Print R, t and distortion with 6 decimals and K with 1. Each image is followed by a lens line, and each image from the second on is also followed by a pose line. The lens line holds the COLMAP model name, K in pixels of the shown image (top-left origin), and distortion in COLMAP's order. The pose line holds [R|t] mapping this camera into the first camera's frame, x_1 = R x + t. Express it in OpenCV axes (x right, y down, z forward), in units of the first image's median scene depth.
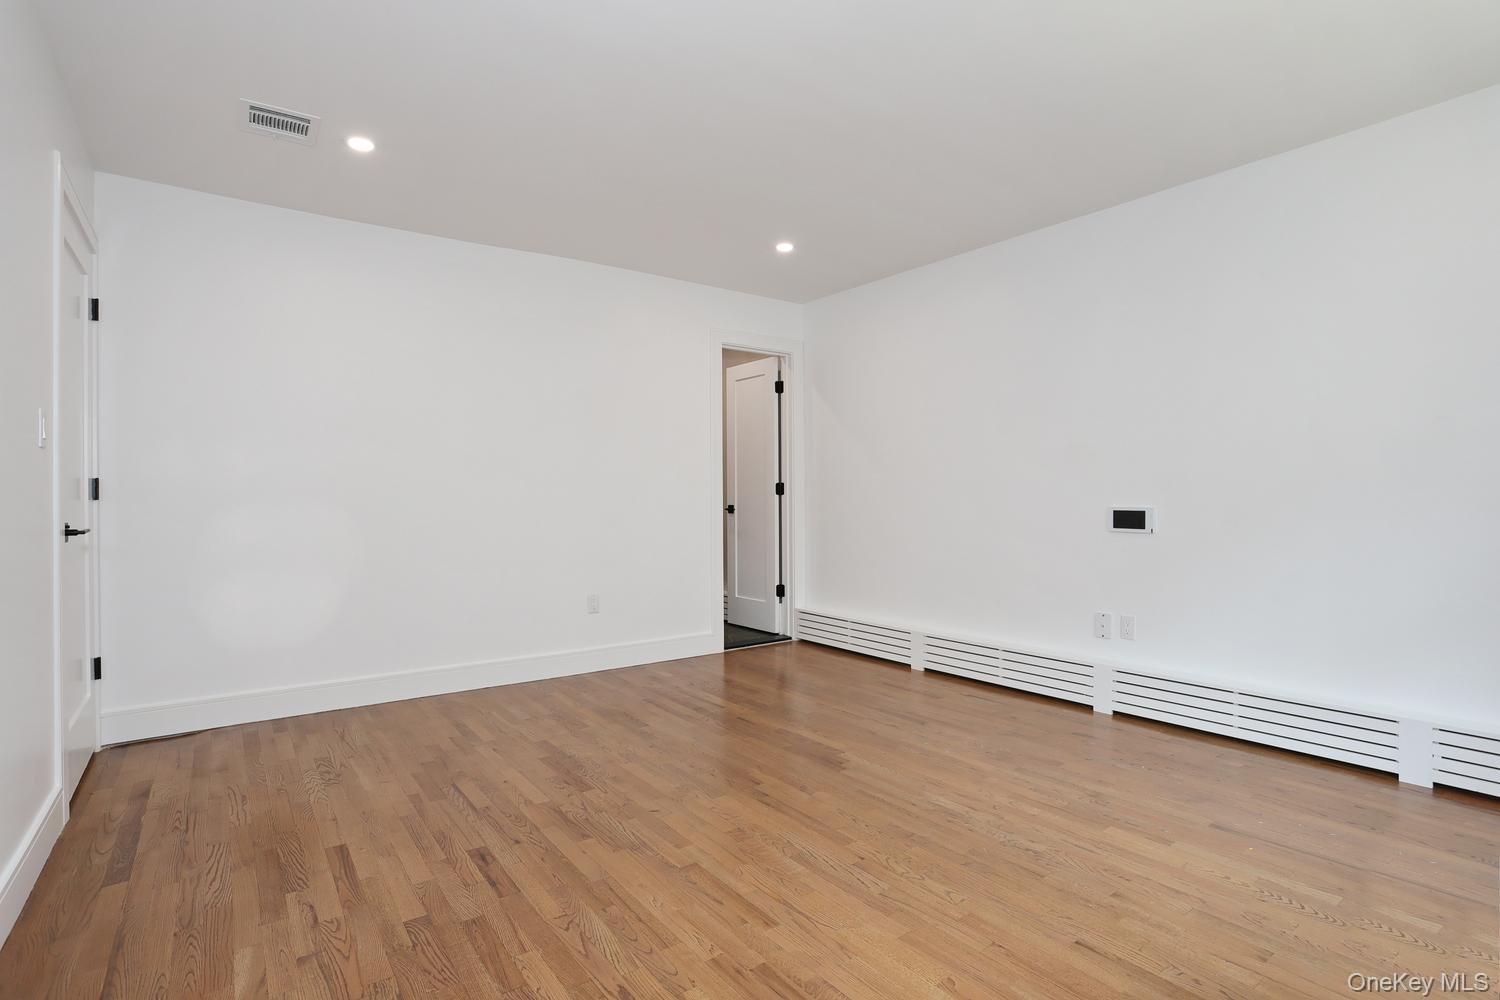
lens RADIAL K [[725.2, 0, 748.2], [0, 725.2, 494.5], [0, 0, 1]] dist [-0.062168, 0.020829]
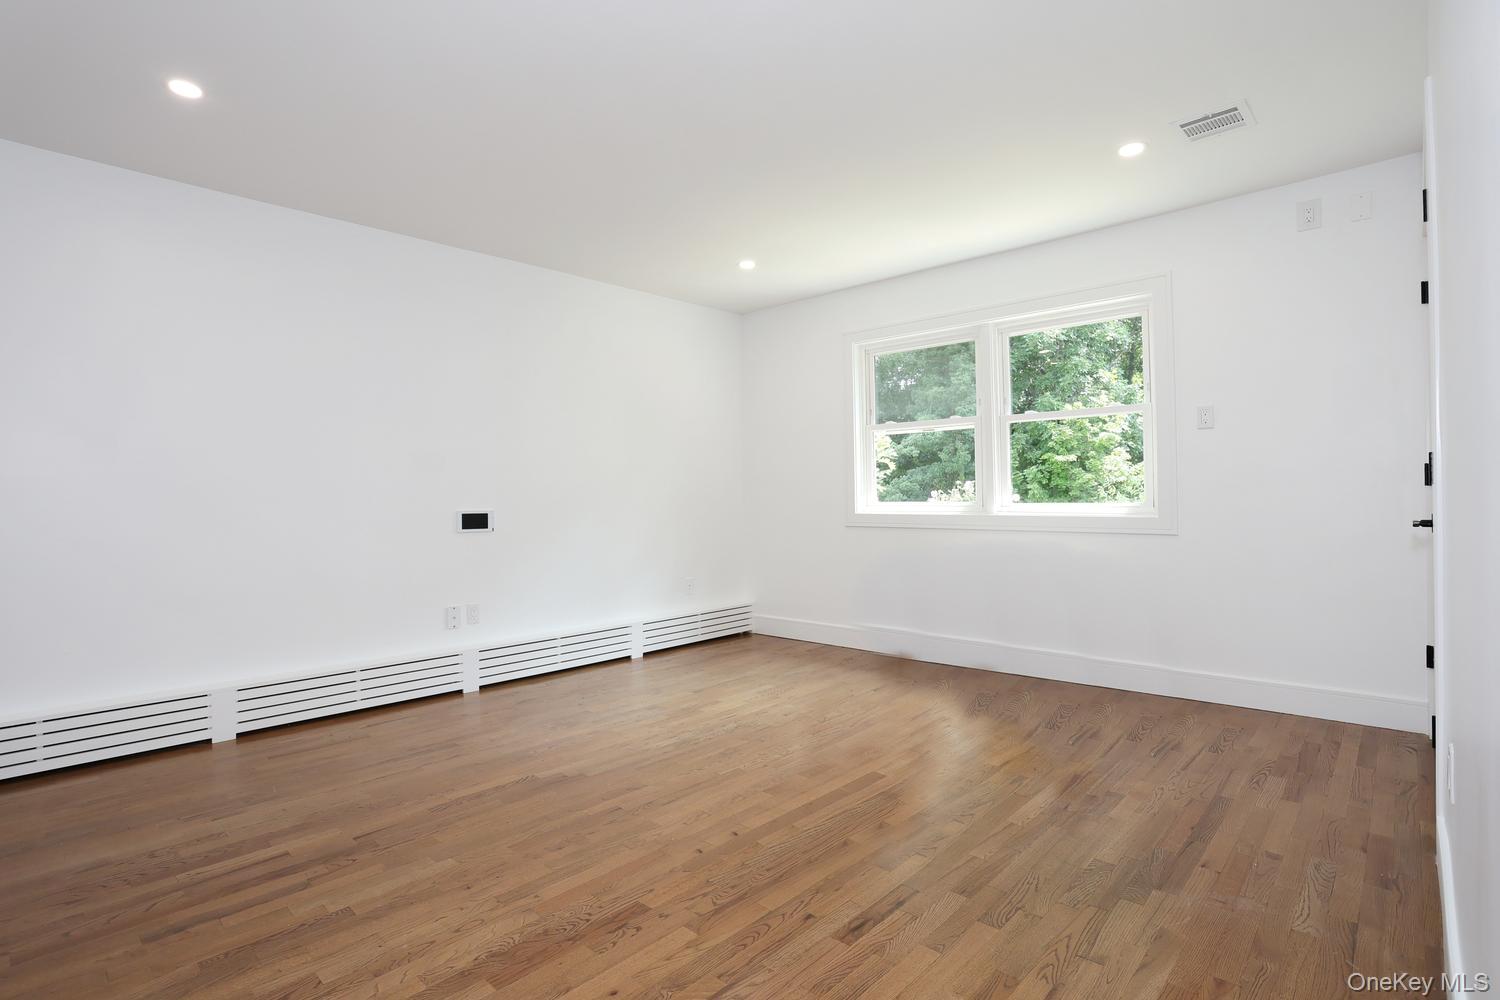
lens RADIAL K [[725.2, 0, 741.7], [0, 725.2, 500.3], [0, 0, 1]] dist [-0.062168, 0.020829]
pose [[-0.168462, 0.006663, 0.985686, -0.967624], [0.006636, 0.999962, -0.005626, 0.014000], [-0.985686, 0.005593, -0.168500, 1.049119]]
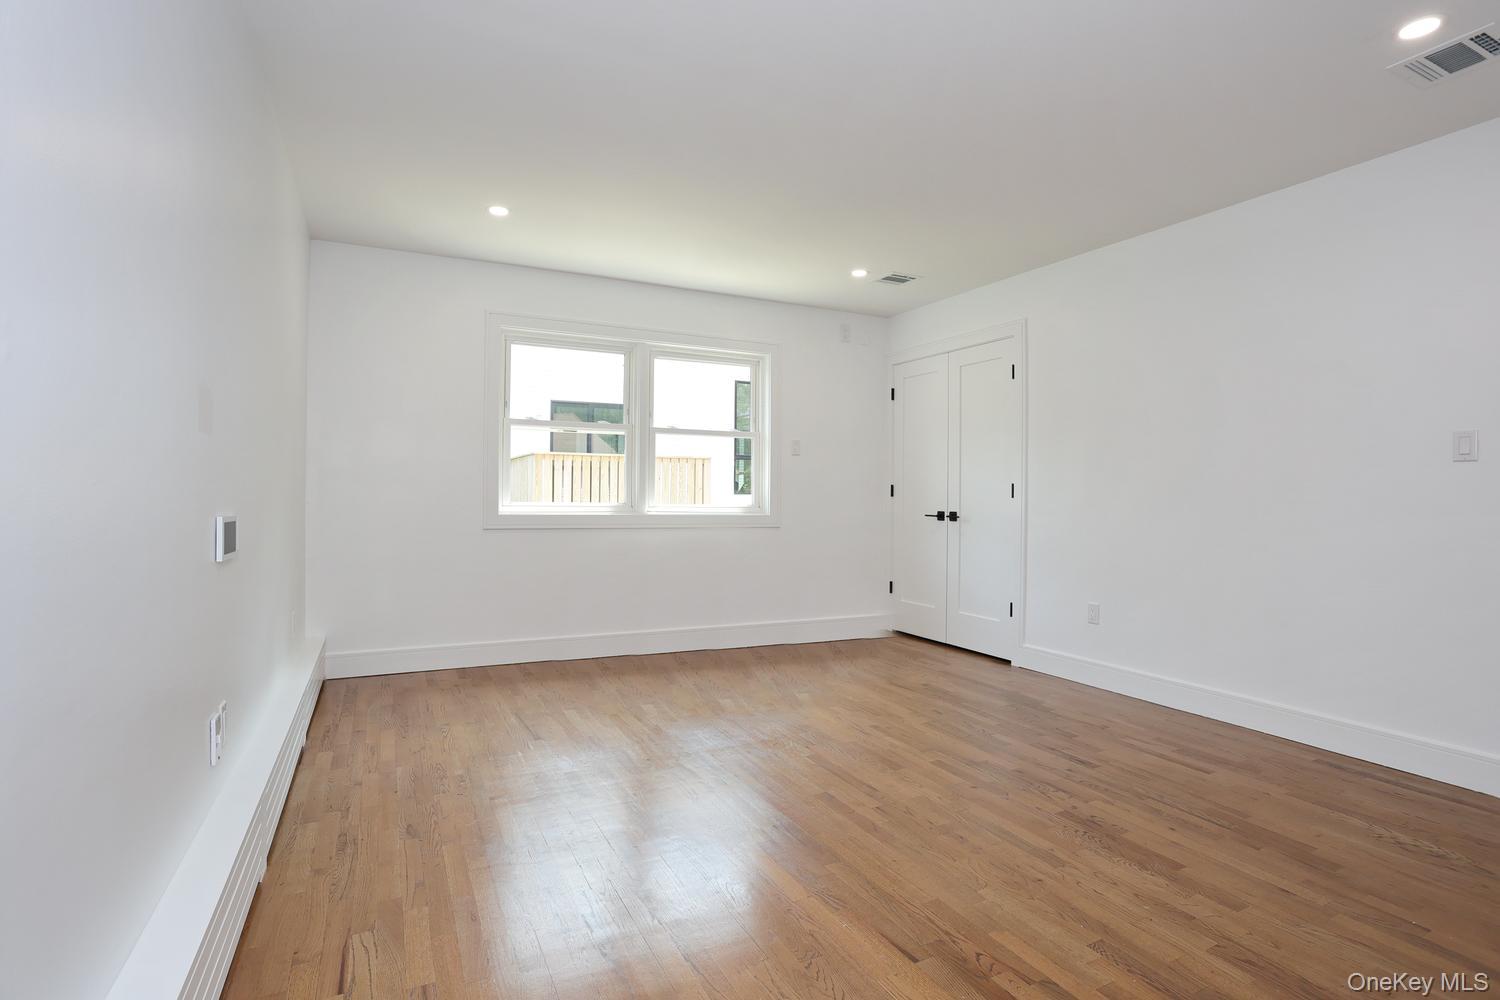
lens RADIAL K [[725.2, 0, 745.3], [0, 725.2, 498.9], [0, 0, 1]] dist [-0.062168, 0.020829]
pose [[-0.984032, -0.000387, 0.177993, 0.018203], [-0.000569, 0.999999, -0.000970, 0.003399], [-0.177992, -0.001055, -0.984031, 2.043371]]
